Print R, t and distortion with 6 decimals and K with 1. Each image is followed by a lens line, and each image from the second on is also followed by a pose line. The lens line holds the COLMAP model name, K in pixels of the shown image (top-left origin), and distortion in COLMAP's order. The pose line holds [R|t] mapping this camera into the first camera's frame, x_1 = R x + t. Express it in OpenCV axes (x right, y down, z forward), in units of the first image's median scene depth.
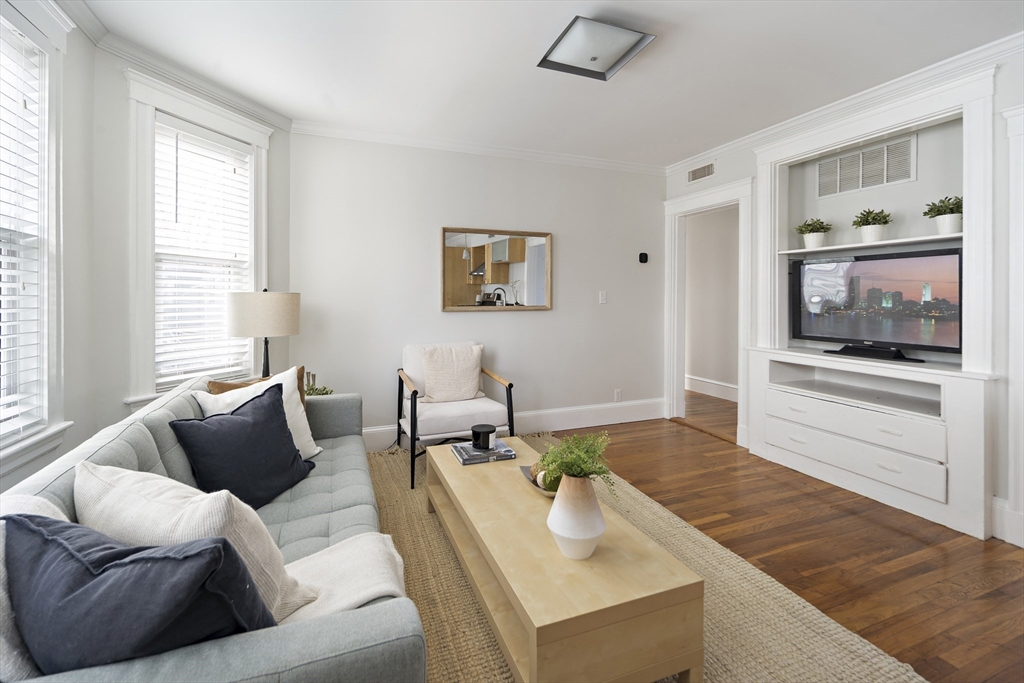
lens RADIAL K [[449.9, 0, 508.0], [0, 449.9, 298.9], [0, 0, 1]] dist [0.002521, -0.000361]
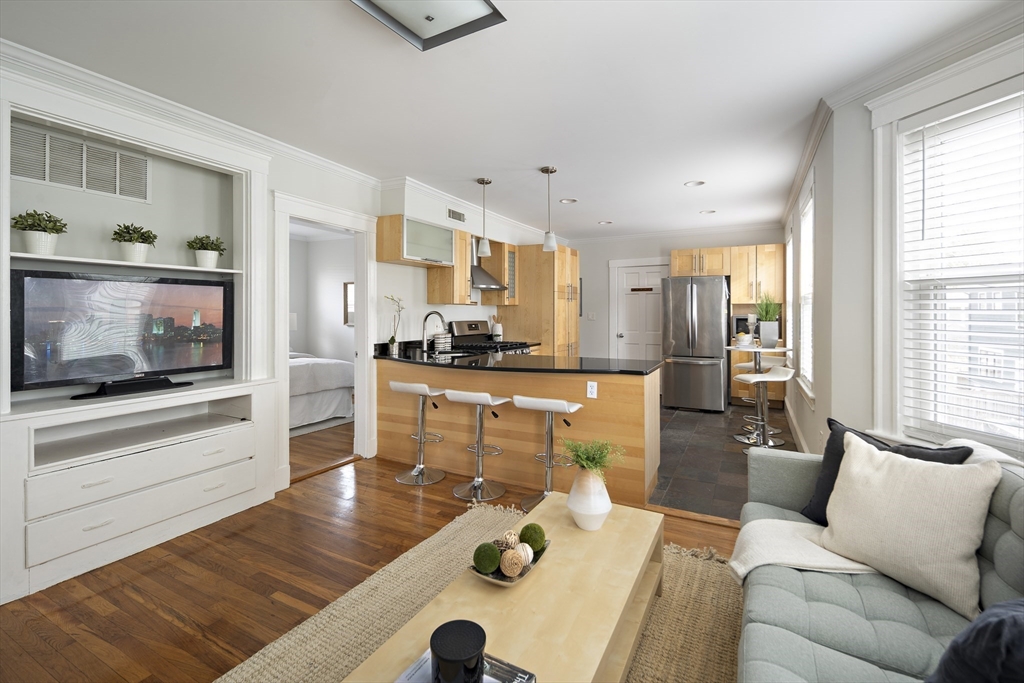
lens RADIAL K [[449.9, 0, 513.8], [0, 449.9, 309.3], [0, 0, 1]] dist [0.002521, -0.000361]
pose [[-0.656838, -0.000929, 0.754031, -0.376484], [-0.000687, 1.000000, 0.000633, -0.035789], [-0.754031, -0.000102, -0.656839, 1.099971]]
